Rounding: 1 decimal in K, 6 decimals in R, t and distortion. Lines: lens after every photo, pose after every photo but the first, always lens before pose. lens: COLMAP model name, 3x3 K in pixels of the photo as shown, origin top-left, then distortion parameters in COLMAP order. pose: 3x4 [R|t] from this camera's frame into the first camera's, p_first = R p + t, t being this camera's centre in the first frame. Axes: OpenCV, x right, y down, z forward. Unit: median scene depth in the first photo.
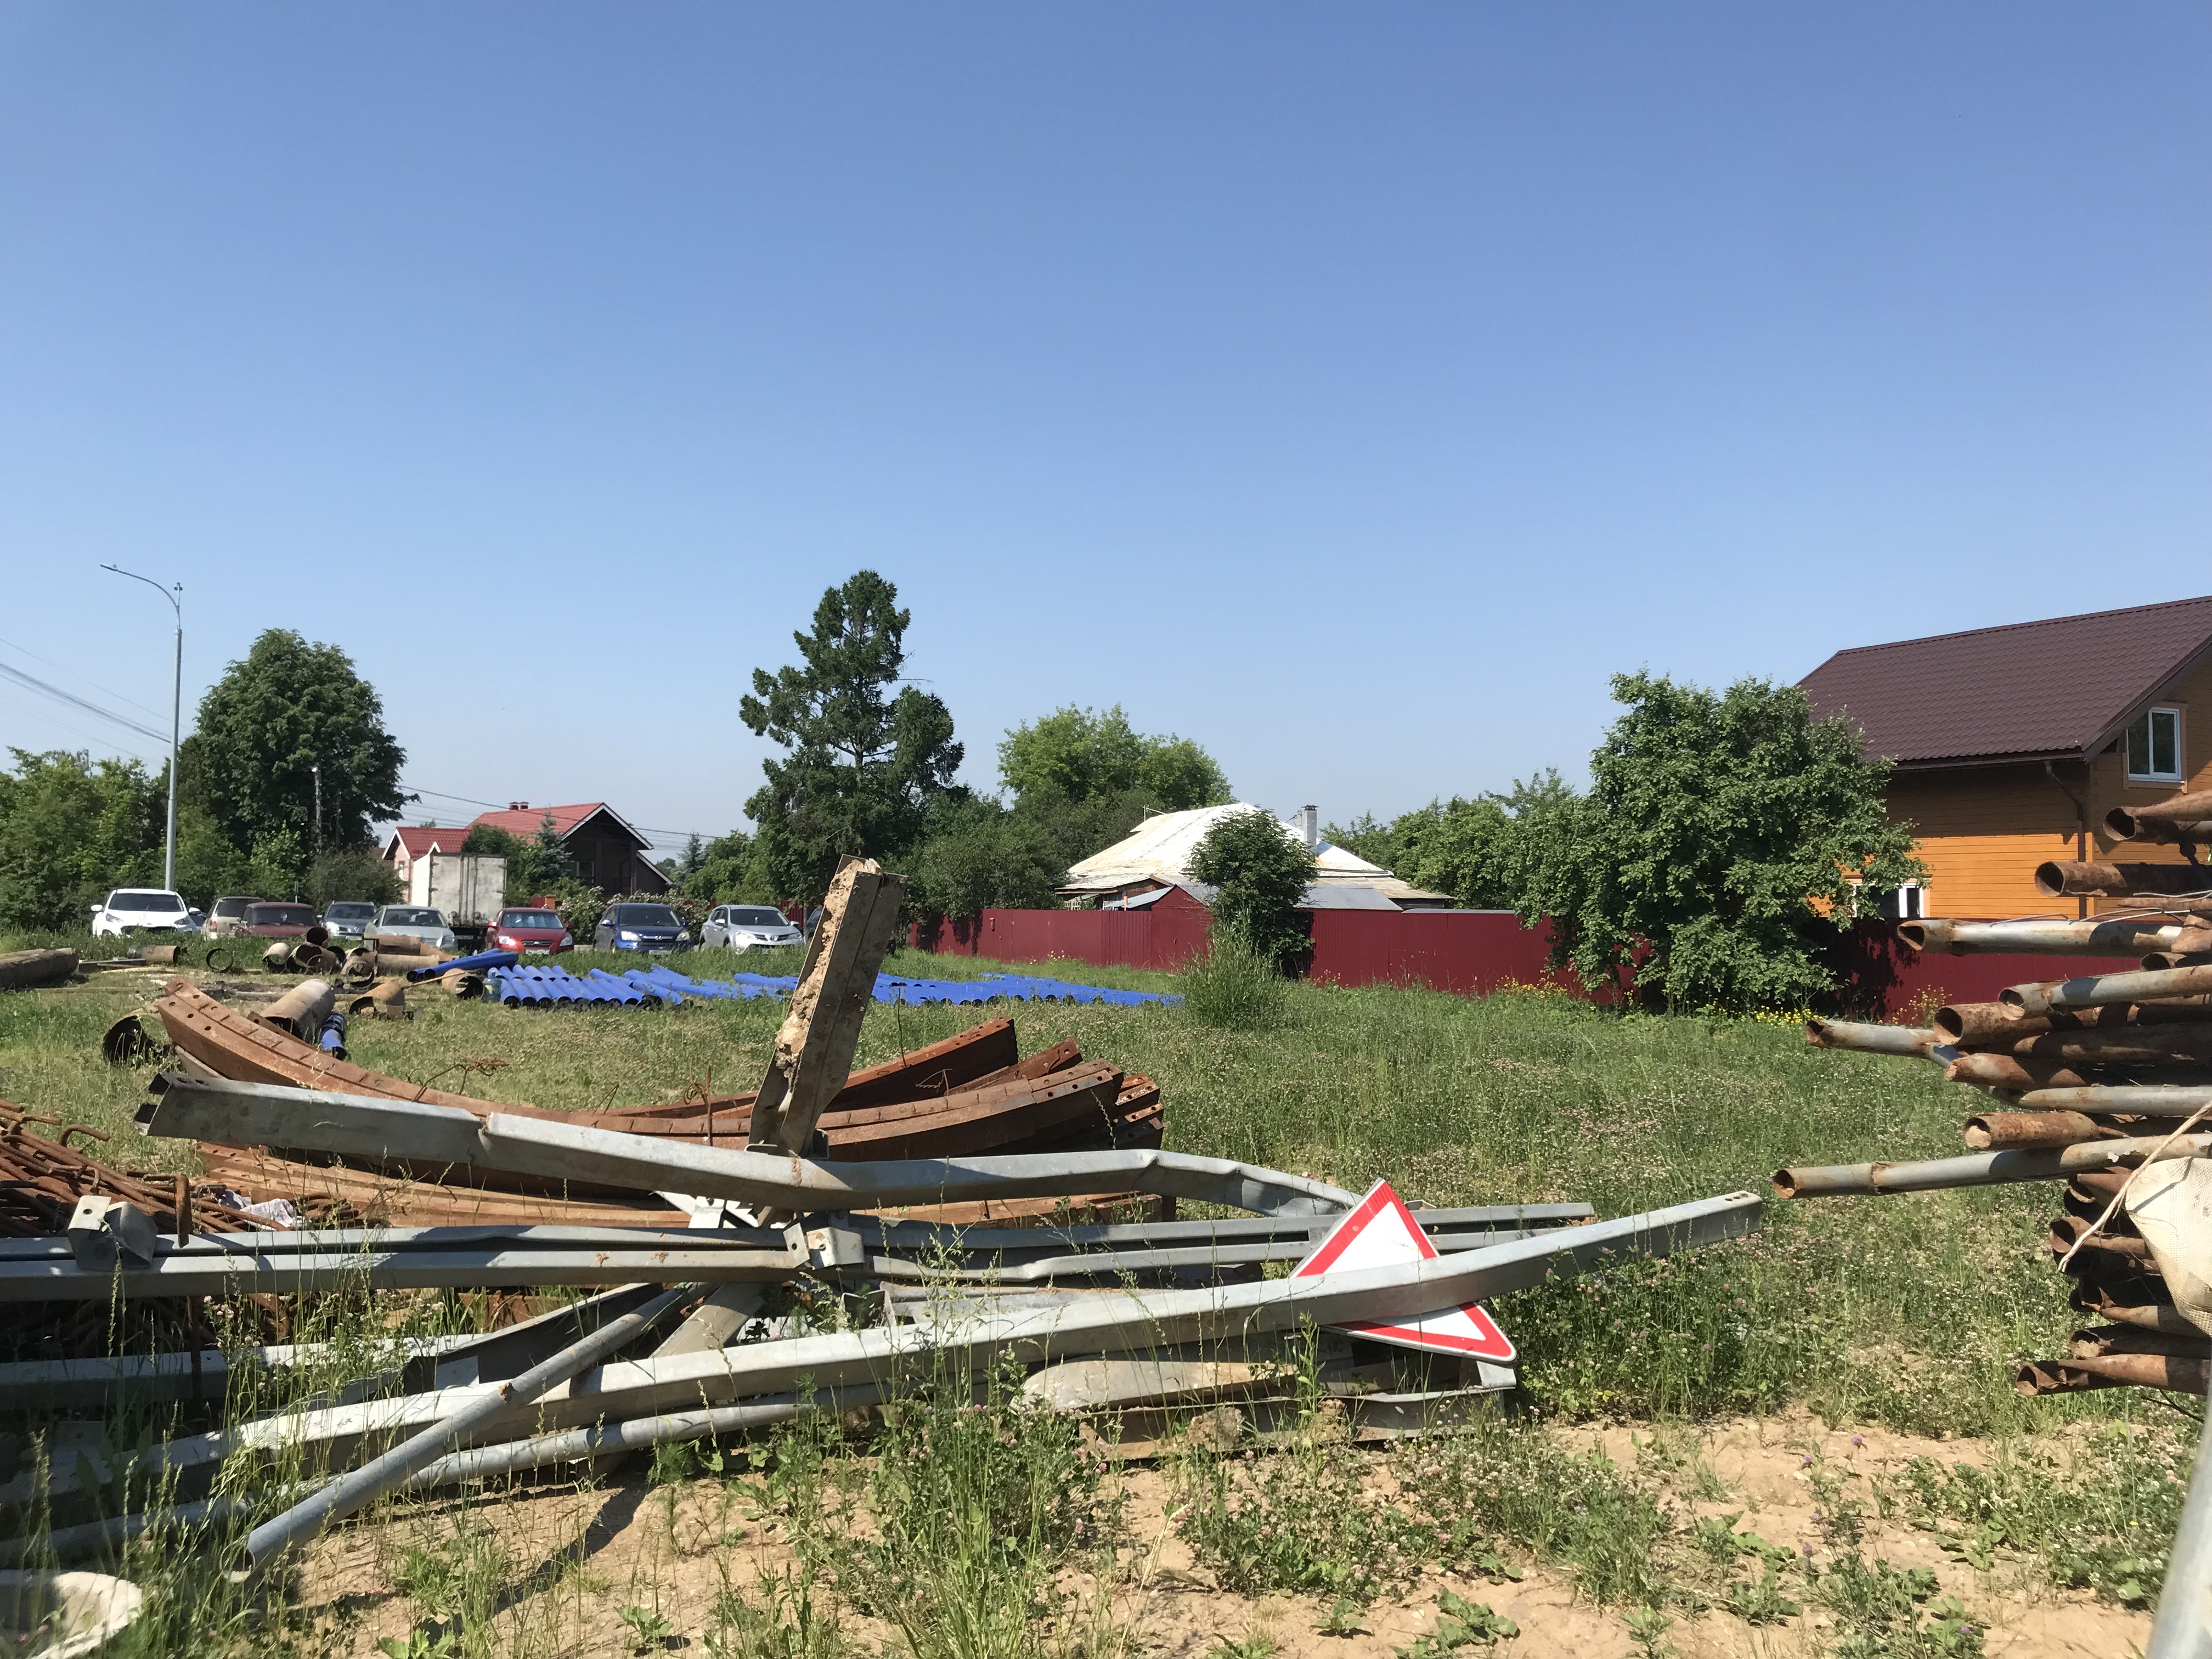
lens RADIAL K [[2026.5, 0, 1170.2], [0, 2026.5, 835.9], [0, 0, 1]] dist [0.136134, -0.316522]
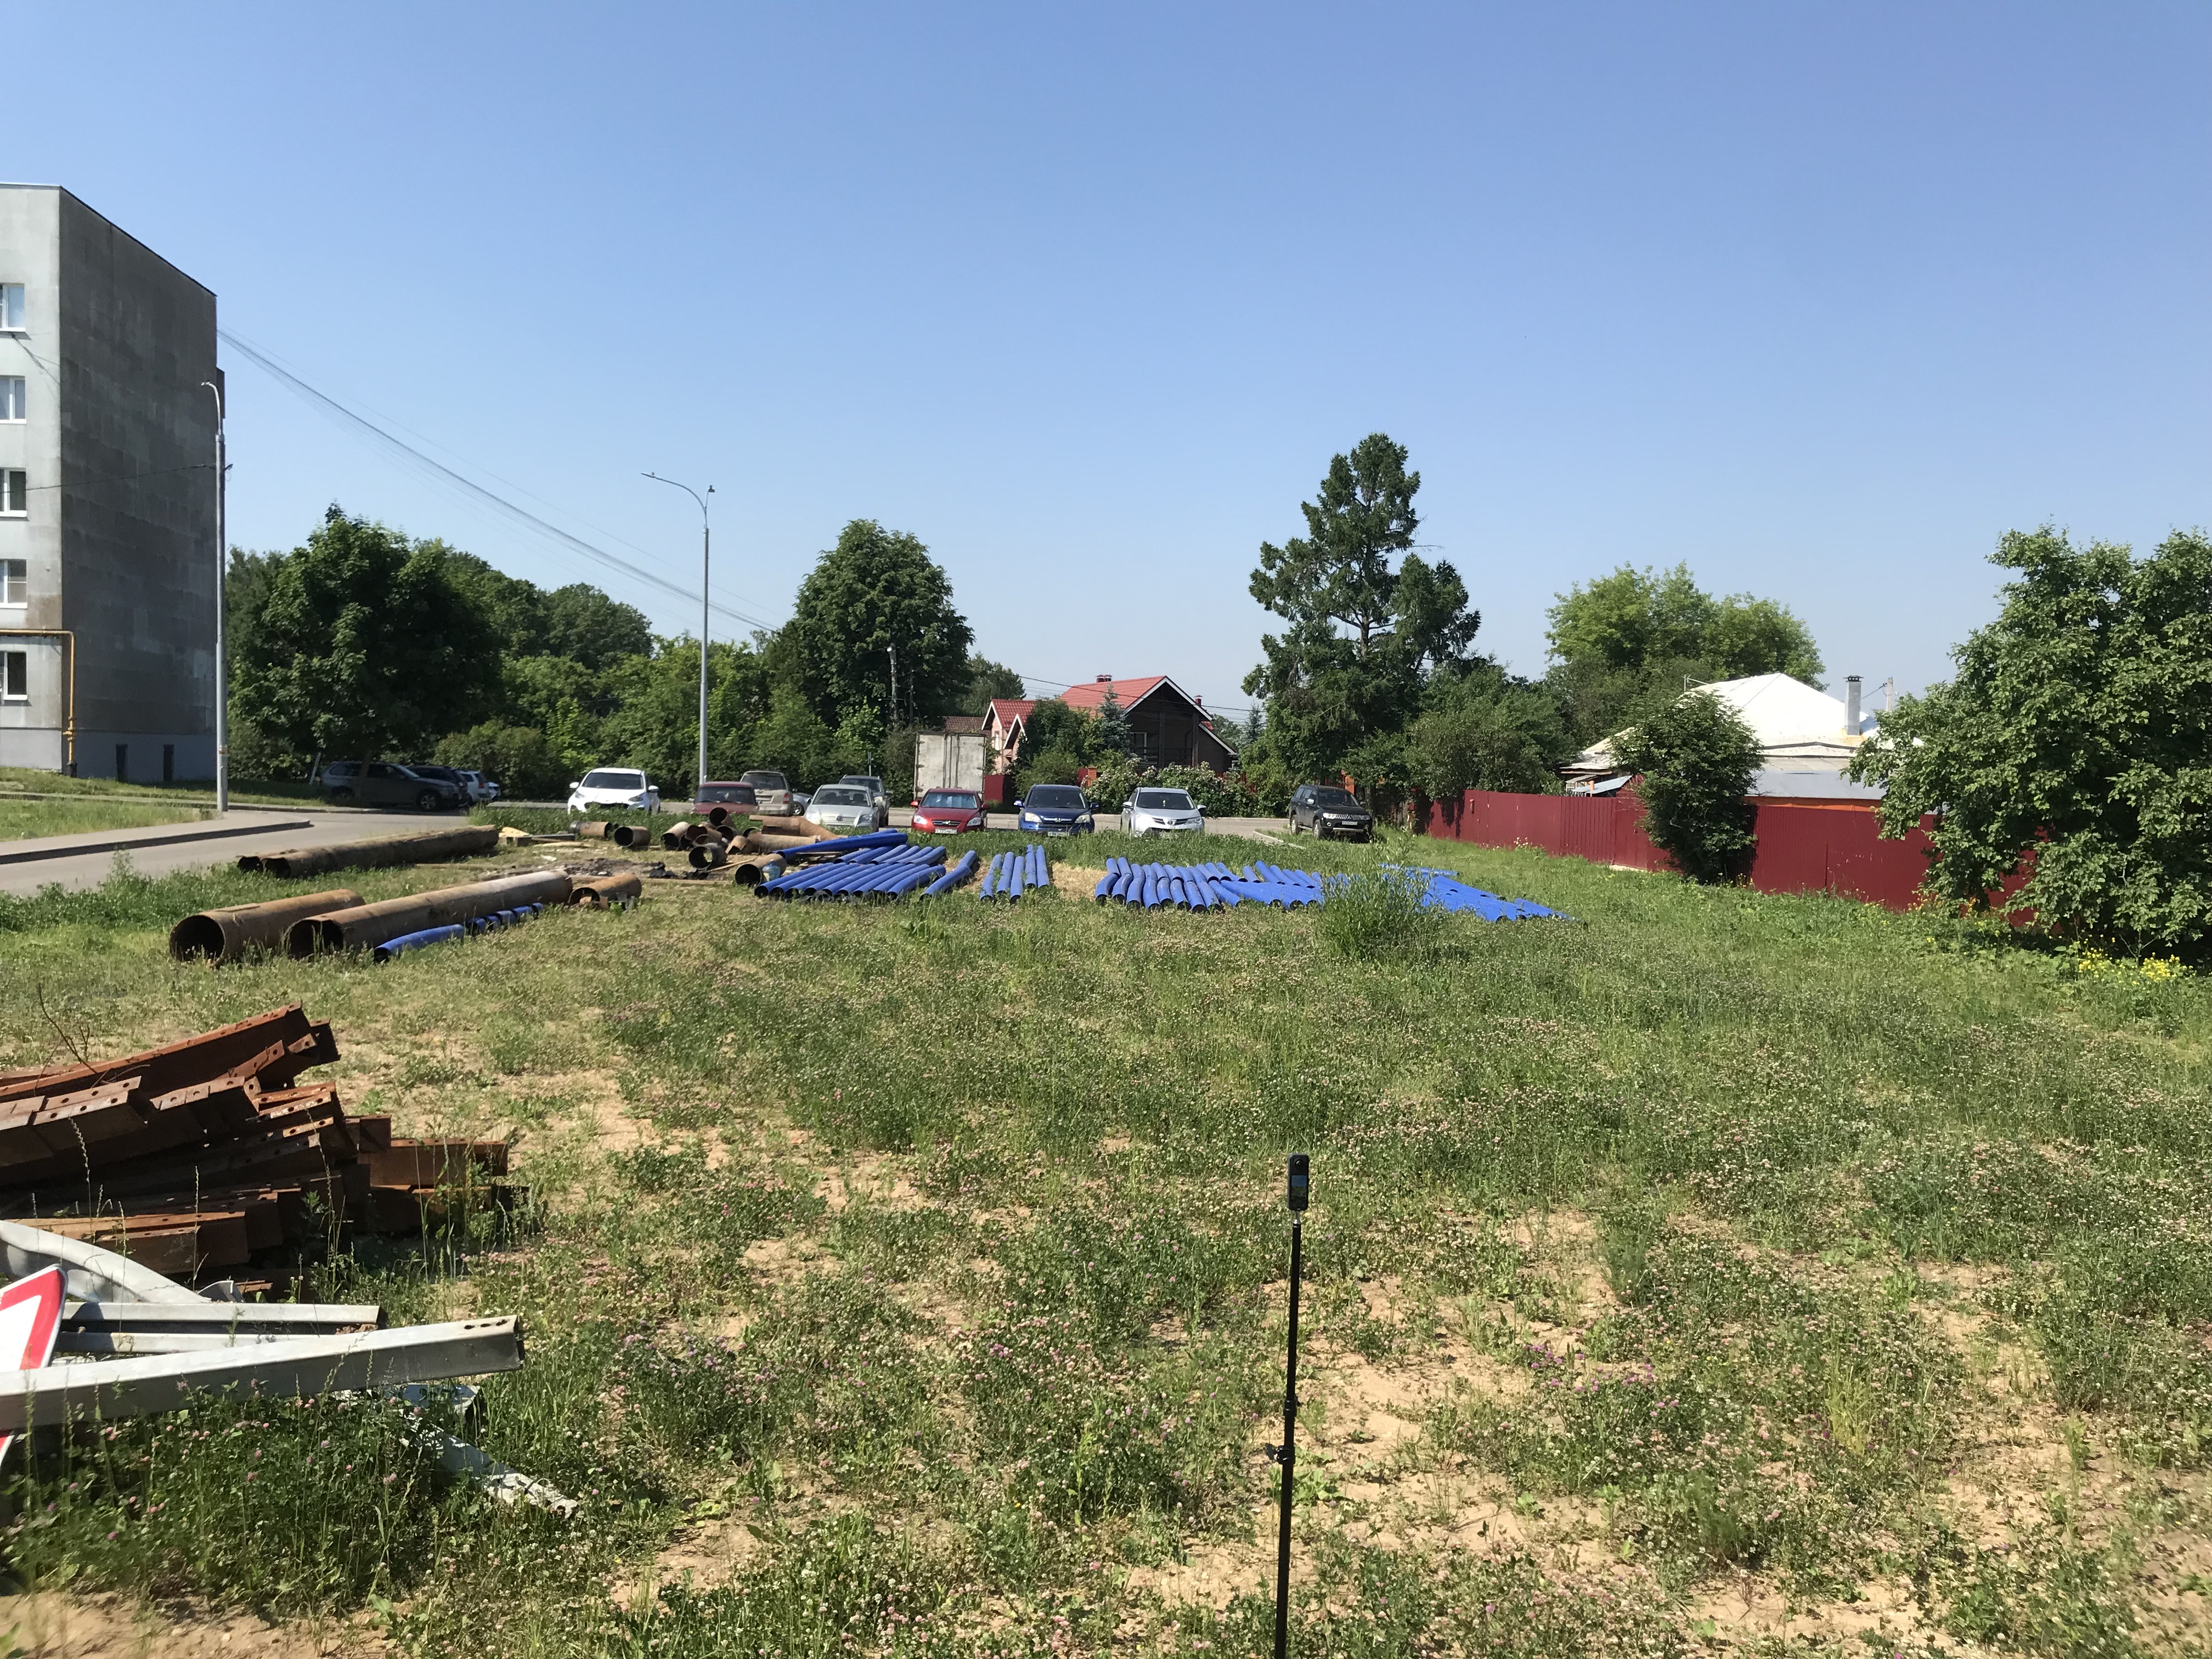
lens RADIAL K [[2026.5, 0, 1170.2], [0, 2026.5, 835.9], [0, 0, 1]] dist [0.136134, -0.316522]
pose [[0.913934, 0.026146, -0.405019, 0.161095], [0.004513, 0.997207, 0.074556, -0.013497], [0.405837, -0.069967, 0.911263, 0.069820]]
